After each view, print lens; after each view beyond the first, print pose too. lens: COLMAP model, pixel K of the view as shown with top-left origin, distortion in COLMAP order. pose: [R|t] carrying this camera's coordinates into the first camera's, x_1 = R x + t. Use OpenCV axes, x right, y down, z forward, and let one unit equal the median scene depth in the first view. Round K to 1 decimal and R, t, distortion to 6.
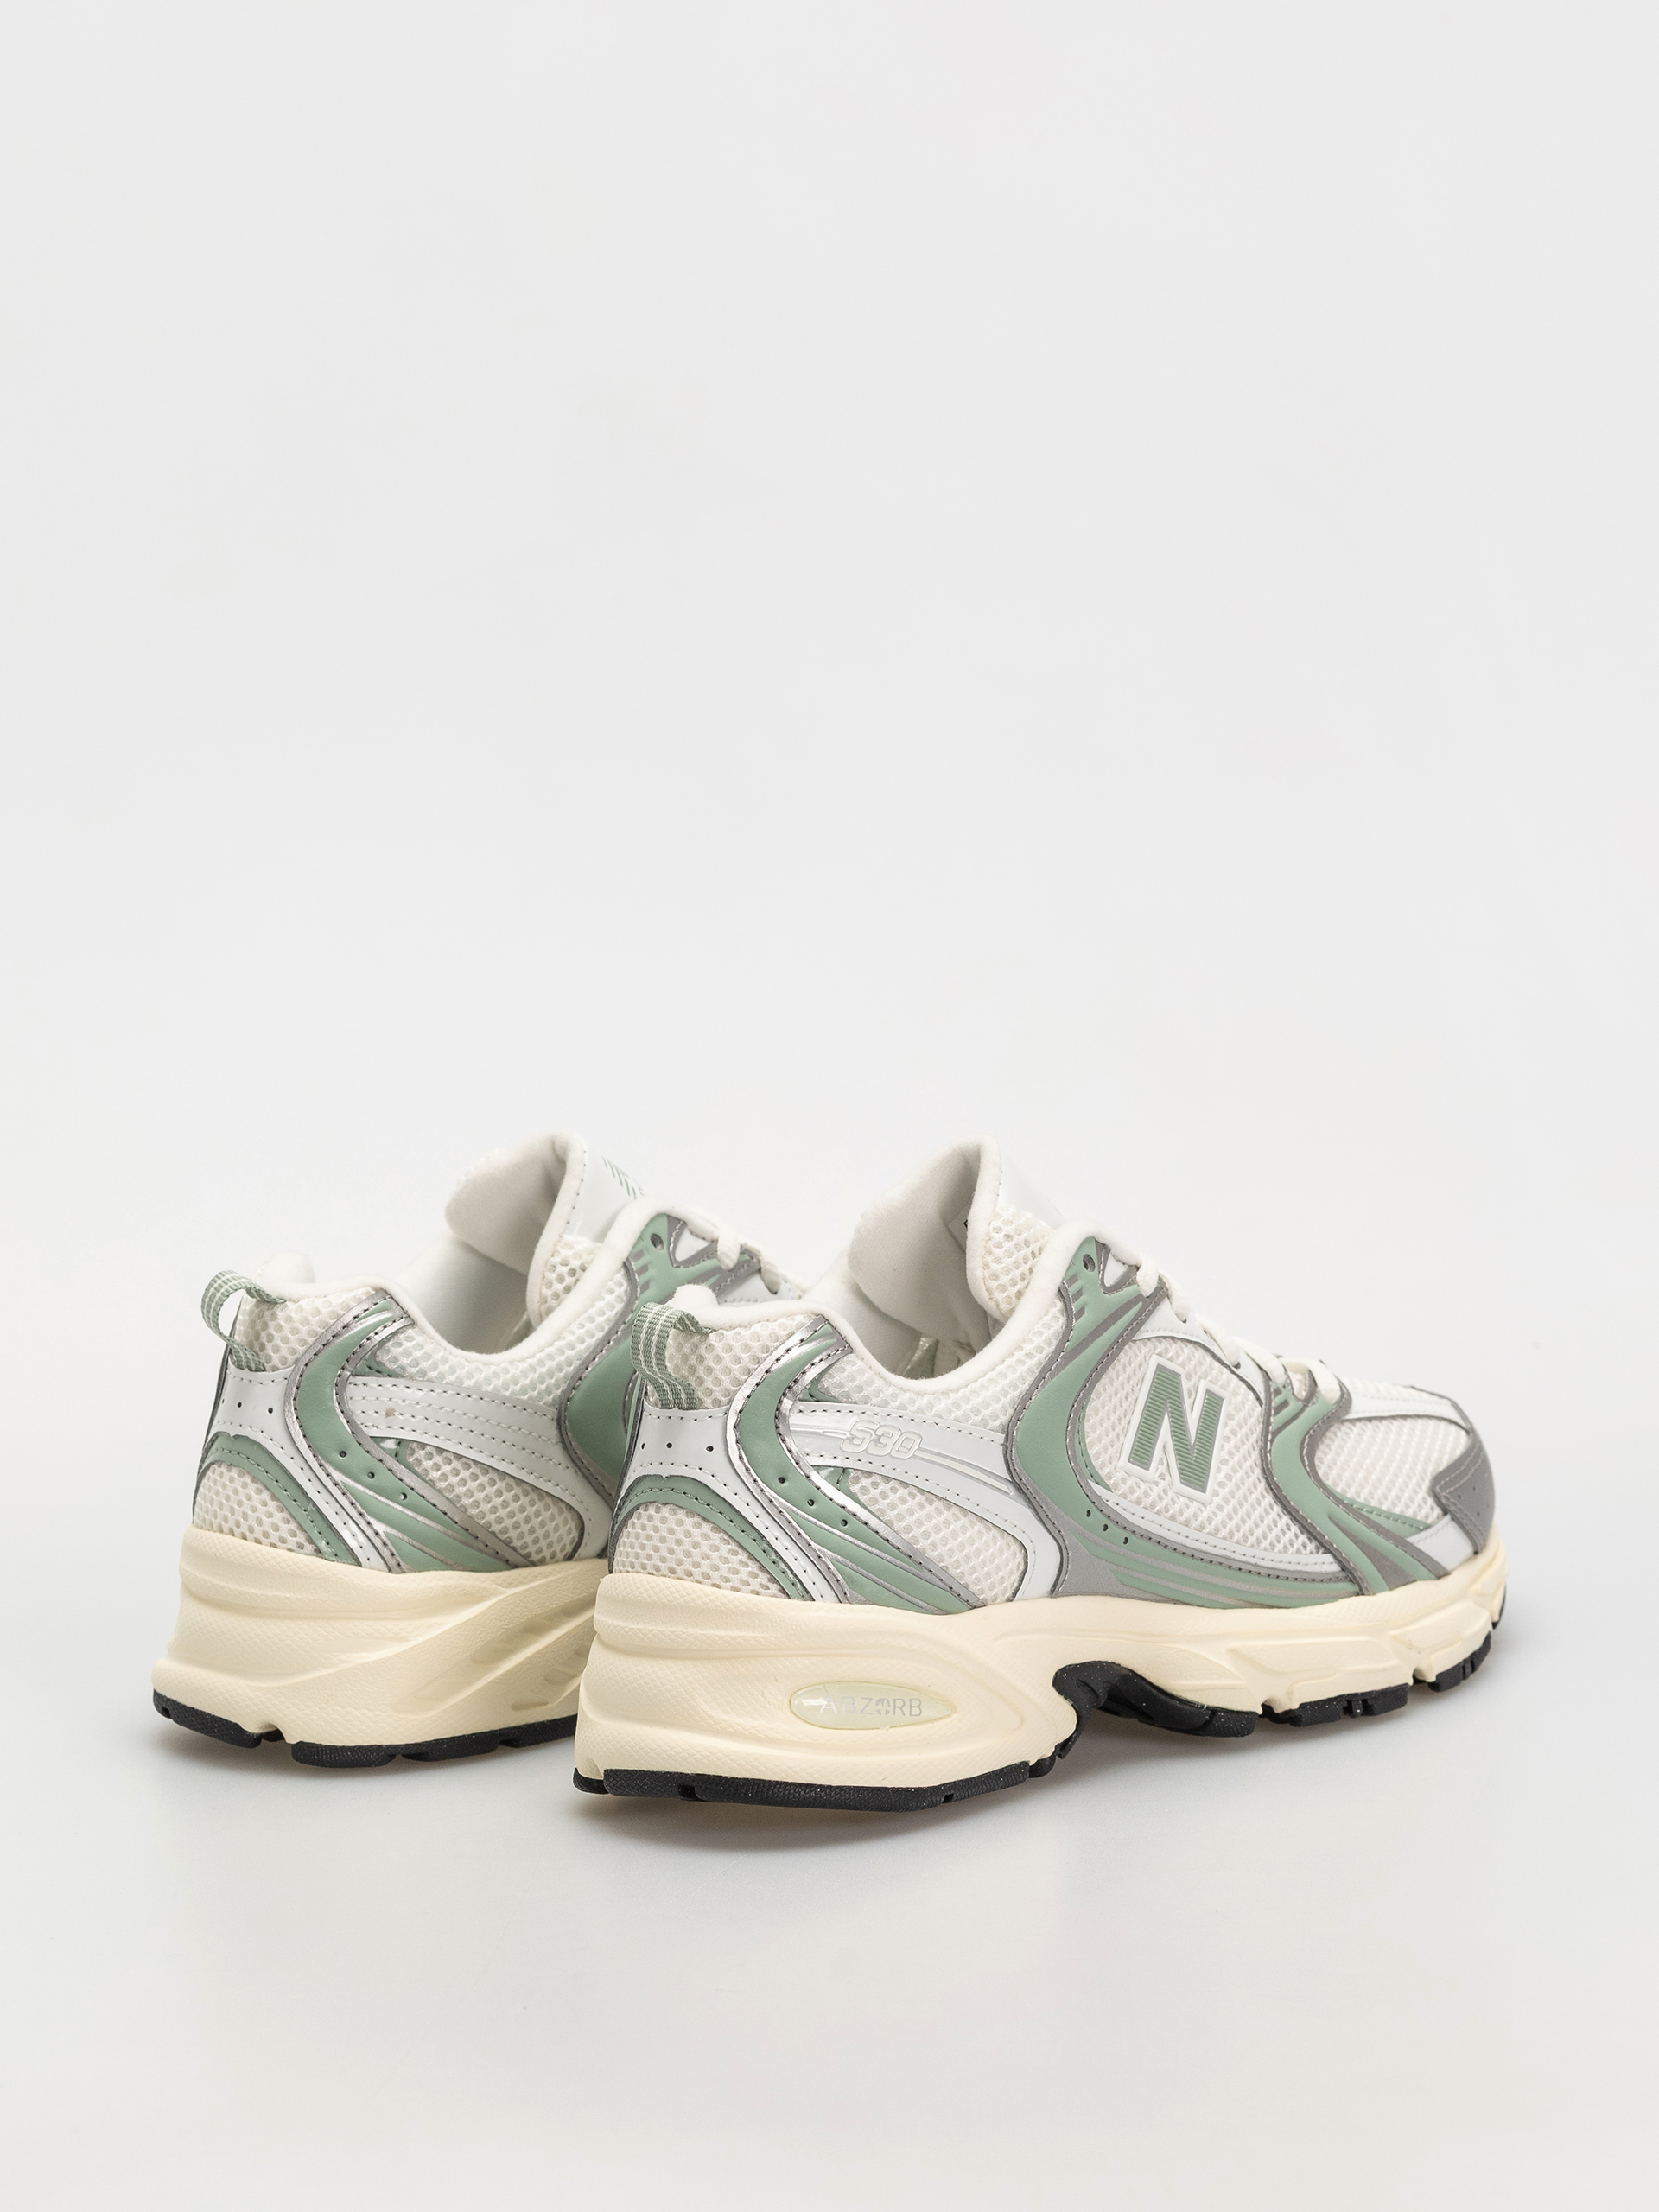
lens RADIAL K [[6813.7, 0, 831.2], [0, 6813.7, 1096.9], [0, 0, 1]] dist [0.007918, 0.000000]
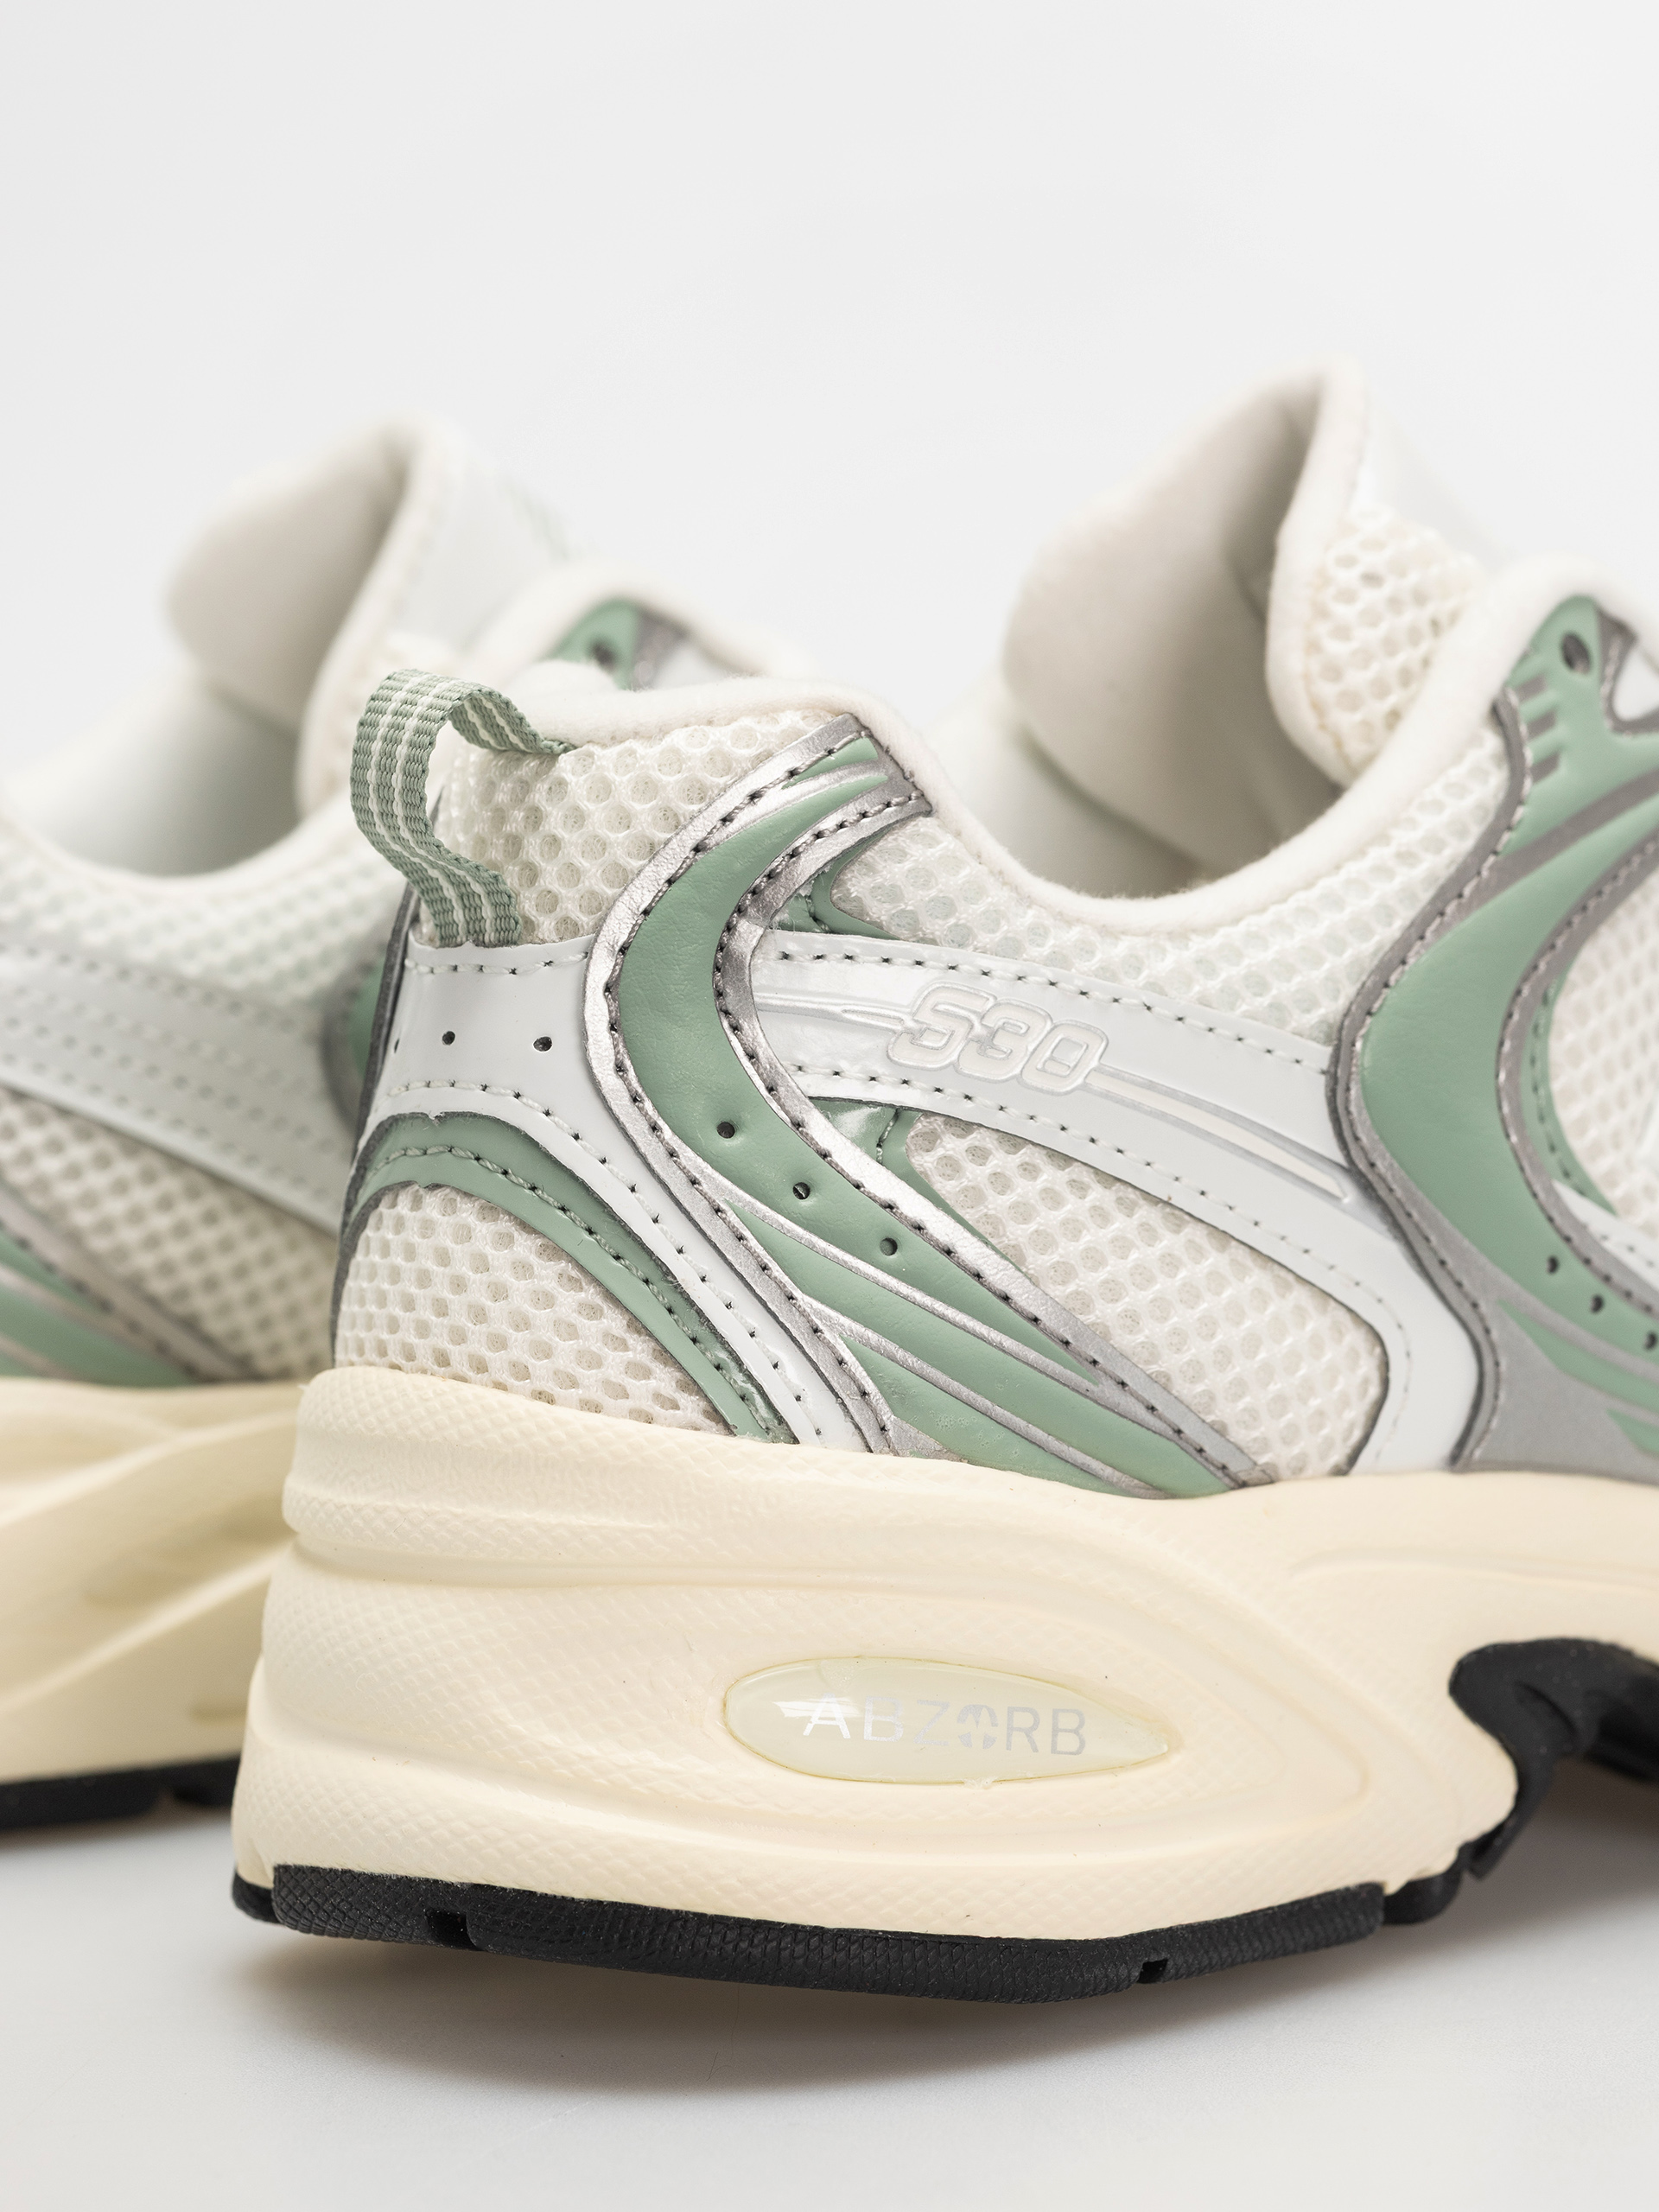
lens RADIAL K [[6813.7, 0, 819.3], [0, 6813.7, 1117.4], [0, 0, 1]] dist [0.007918, 0.000000]
pose [[0.992261, 0.021130, -0.122357, 0.044183], [-0.022861, 0.999657, -0.012760, 0.059122], [0.122046, 0.015458, 0.992404, 0.605737]]
